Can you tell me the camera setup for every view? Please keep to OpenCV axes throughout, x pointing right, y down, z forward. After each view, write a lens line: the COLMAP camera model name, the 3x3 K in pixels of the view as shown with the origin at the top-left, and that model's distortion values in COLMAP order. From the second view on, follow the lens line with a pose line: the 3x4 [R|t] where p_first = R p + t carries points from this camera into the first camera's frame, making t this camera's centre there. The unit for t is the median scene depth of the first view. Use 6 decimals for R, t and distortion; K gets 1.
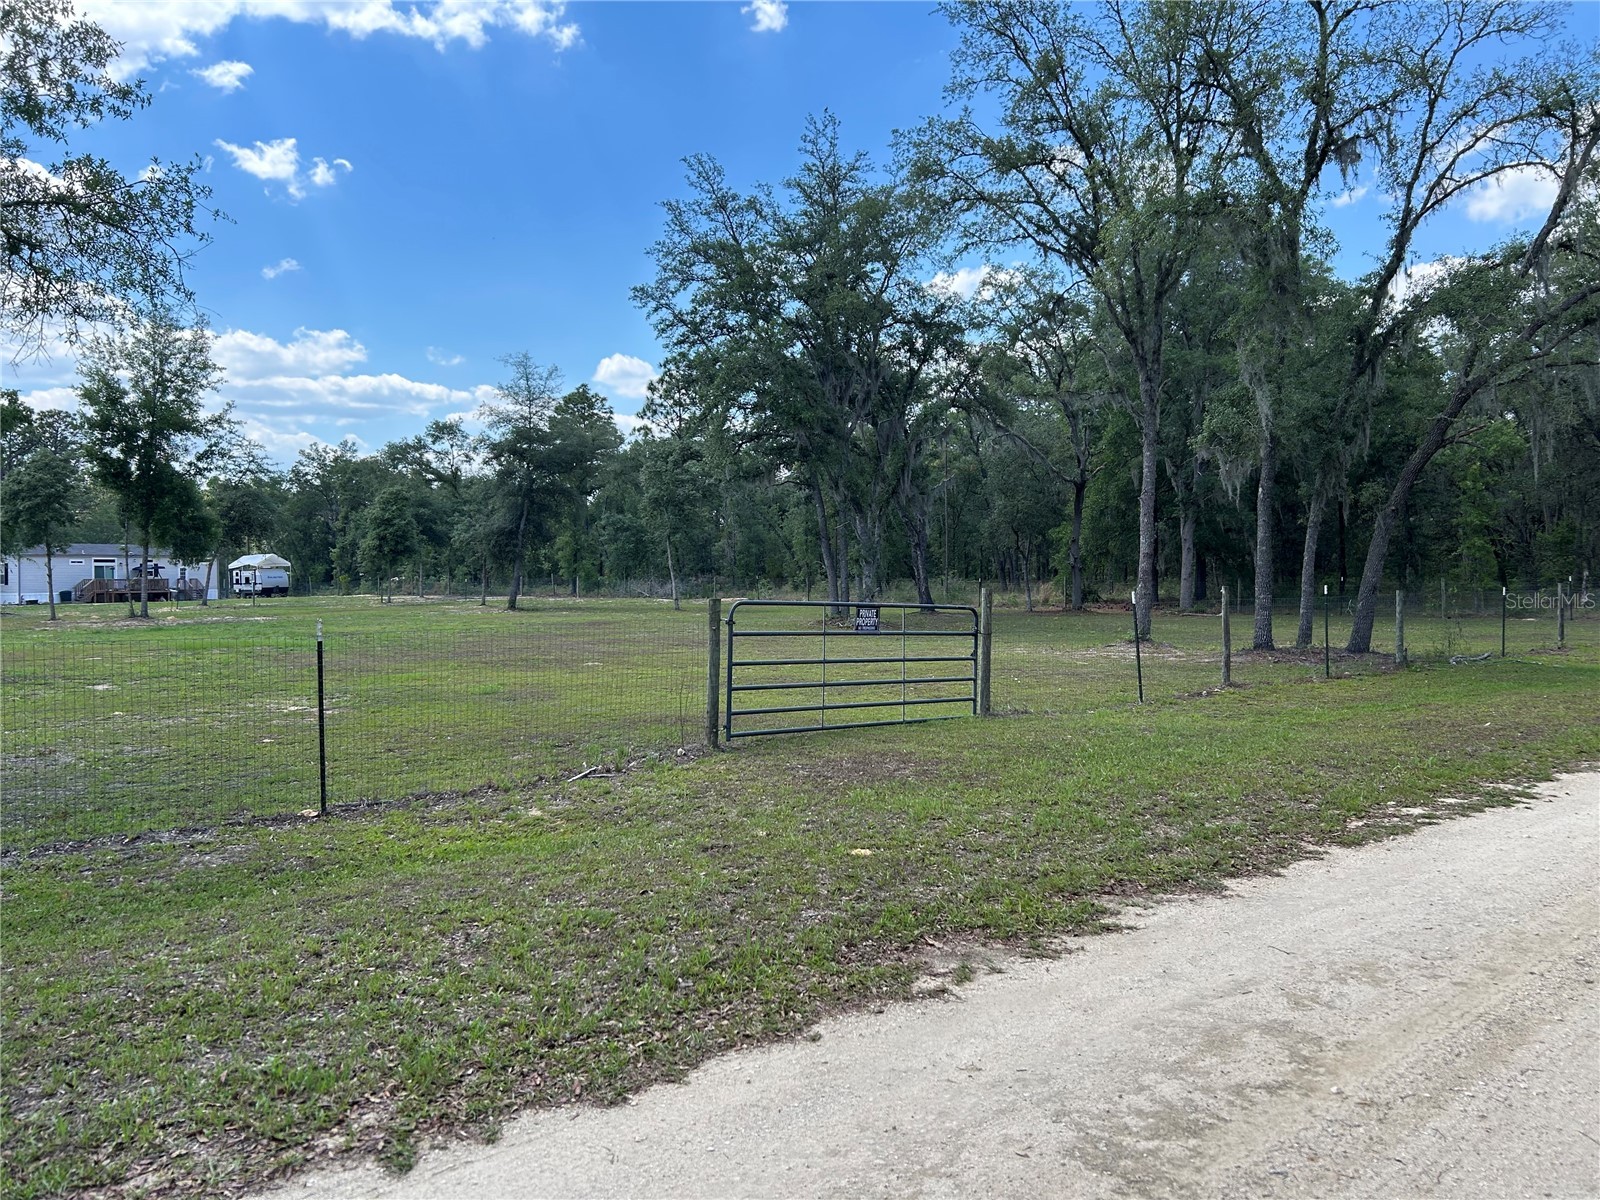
lens RADIAL K [[1208.7, 0, 804.2], [0, 1208.7, 594.1], [0, 0, 1]] dist [0.078689, -0.089190]
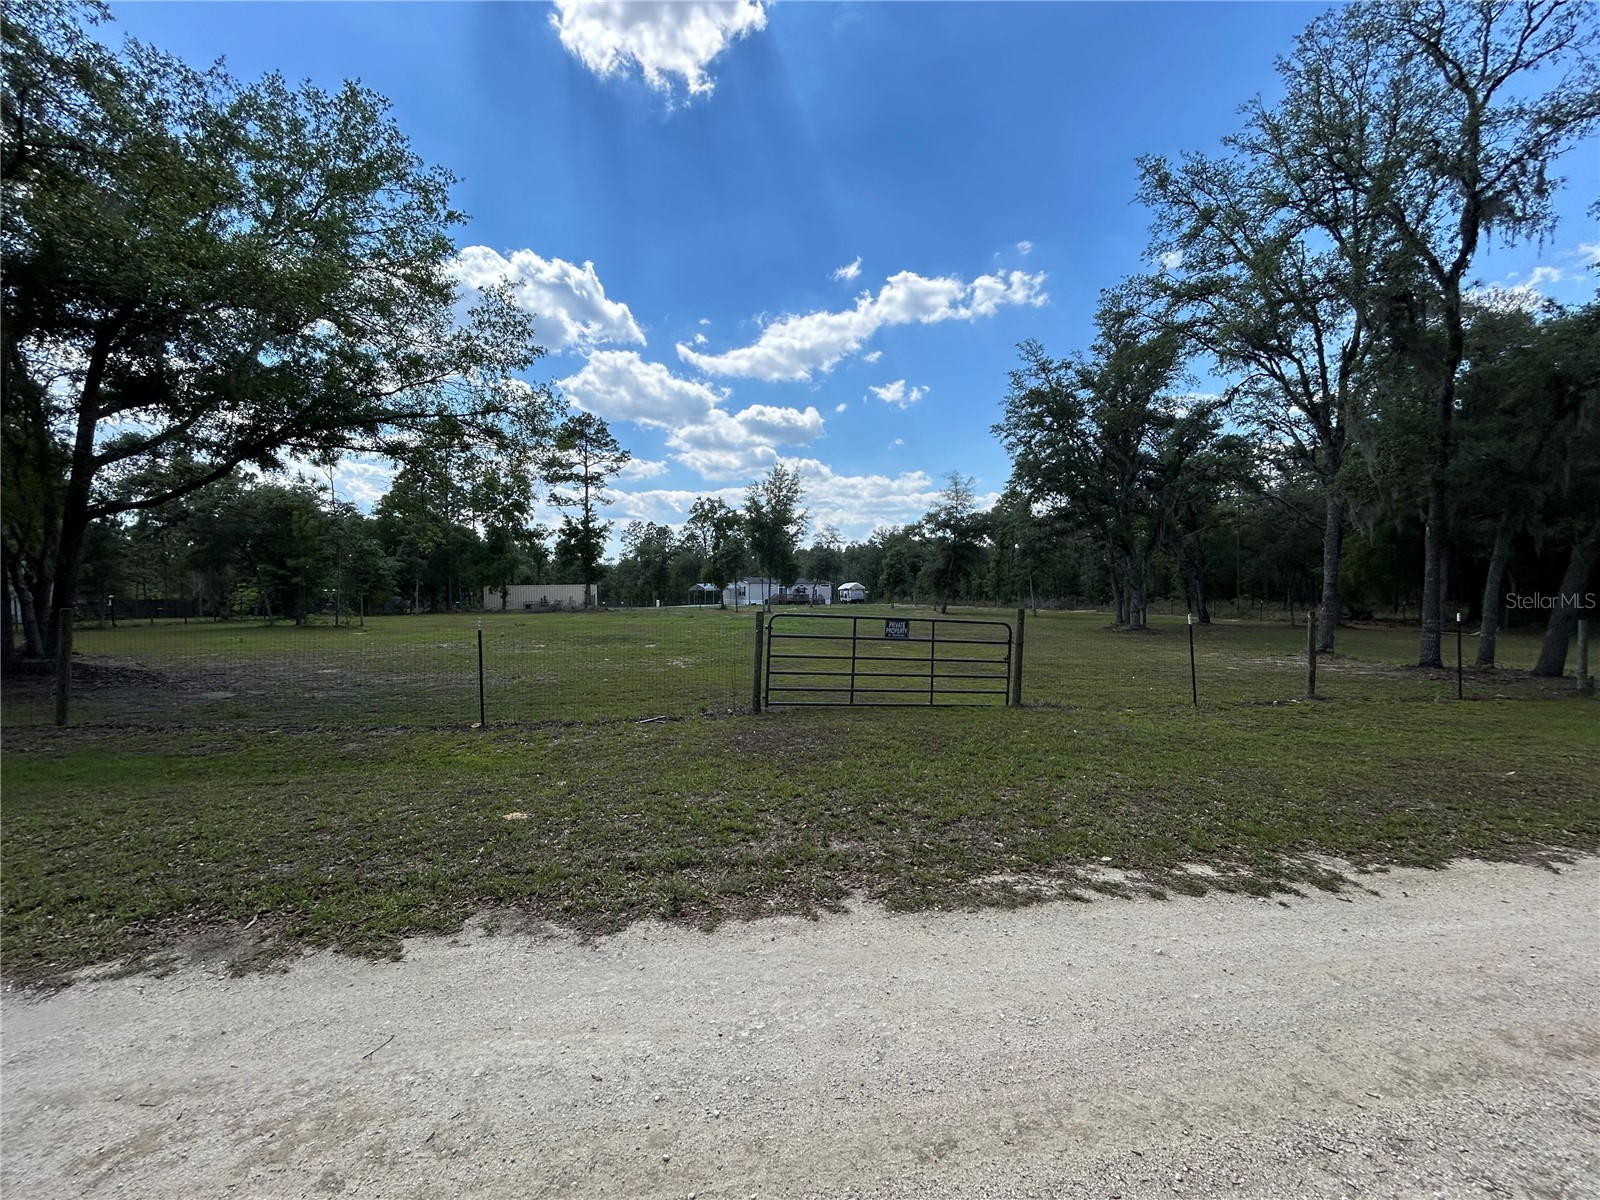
lens RADIAL K [[642.1, 0, 796.4], [0, 642.1, 607.3], [0, 0, 1]] dist [-0.001205, 0.000032]
pose [[0.848705, 0.023251, -0.528355, 0.186071], [-0.020773, 0.999728, 0.010626, -0.005105], [0.528458, 0.001957, 0.848957, 0.168019]]
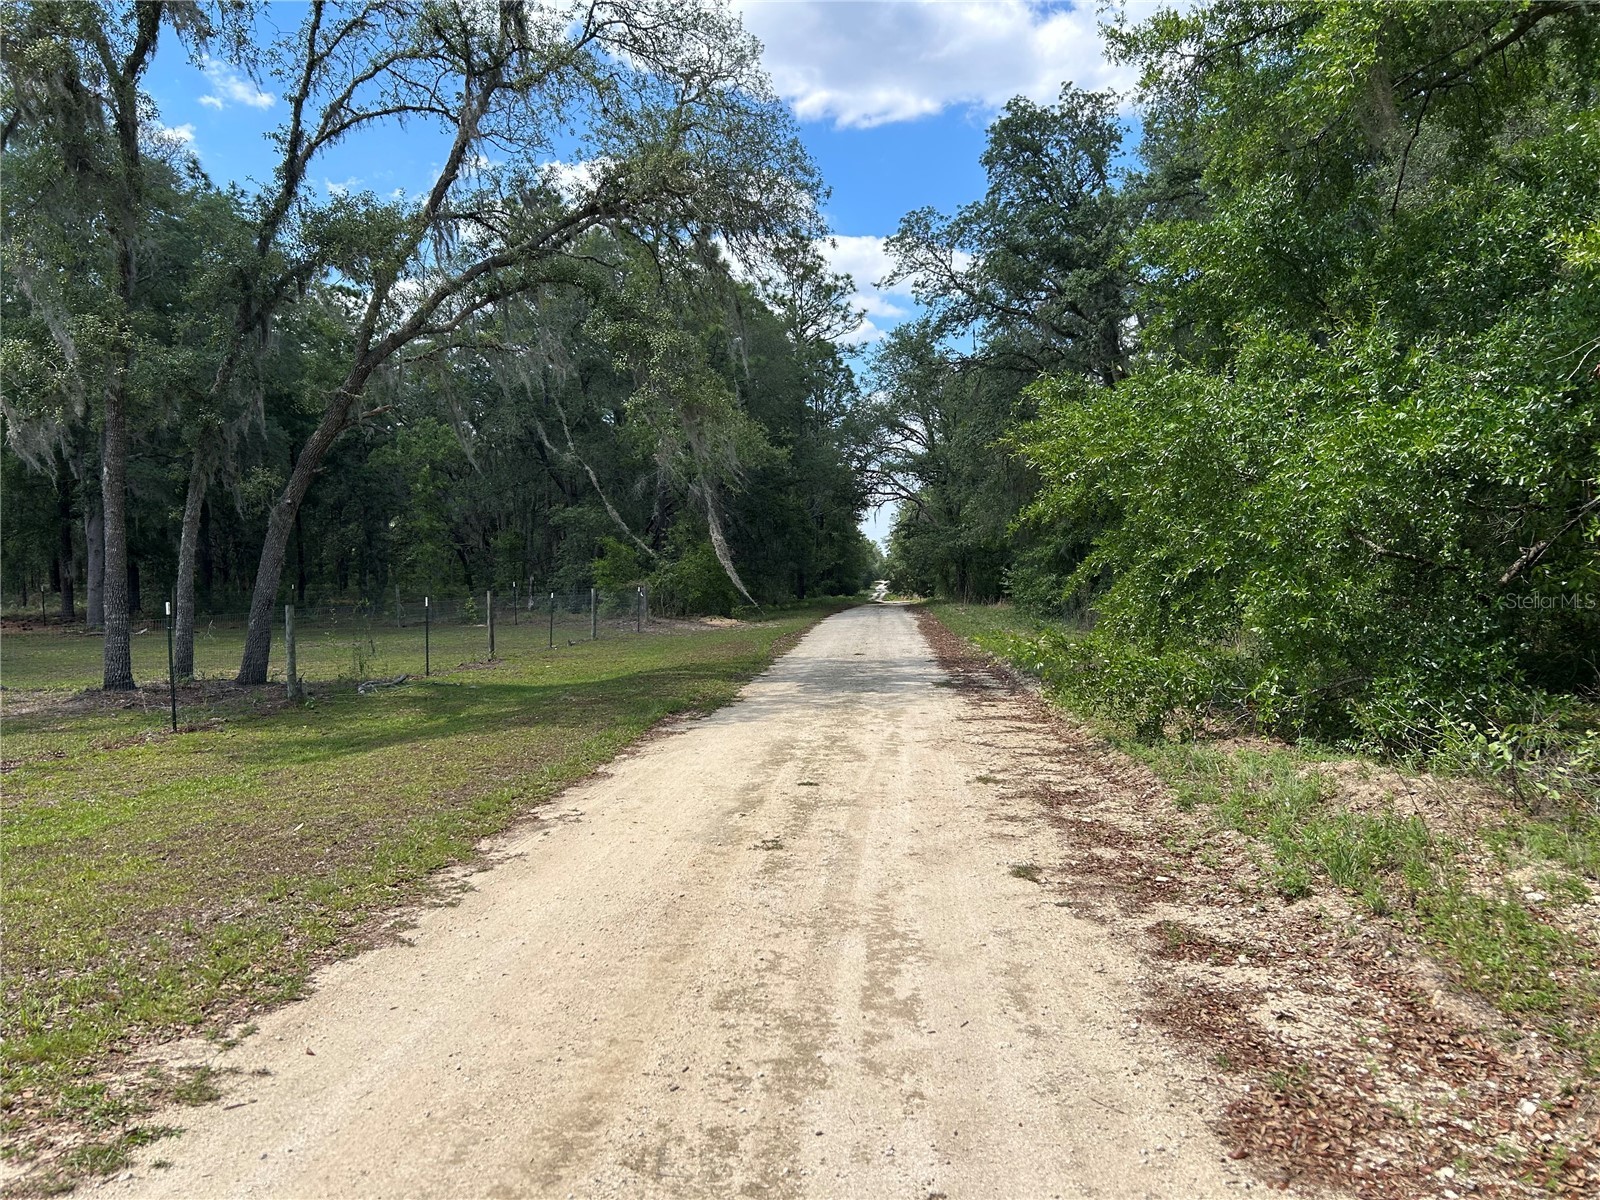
lens RADIAL K [[1208.7, 0, 804.2], [0, 1208.7, 594.1], [0, 0, 1]] dist [0.078689, -0.089190]
pose [[0.717658, -0.016985, 0.696188, 0.160486], [0.020299, 0.999788, 0.003466, -0.005450], [-0.696099, 0.011644, 0.717851, 0.189060]]
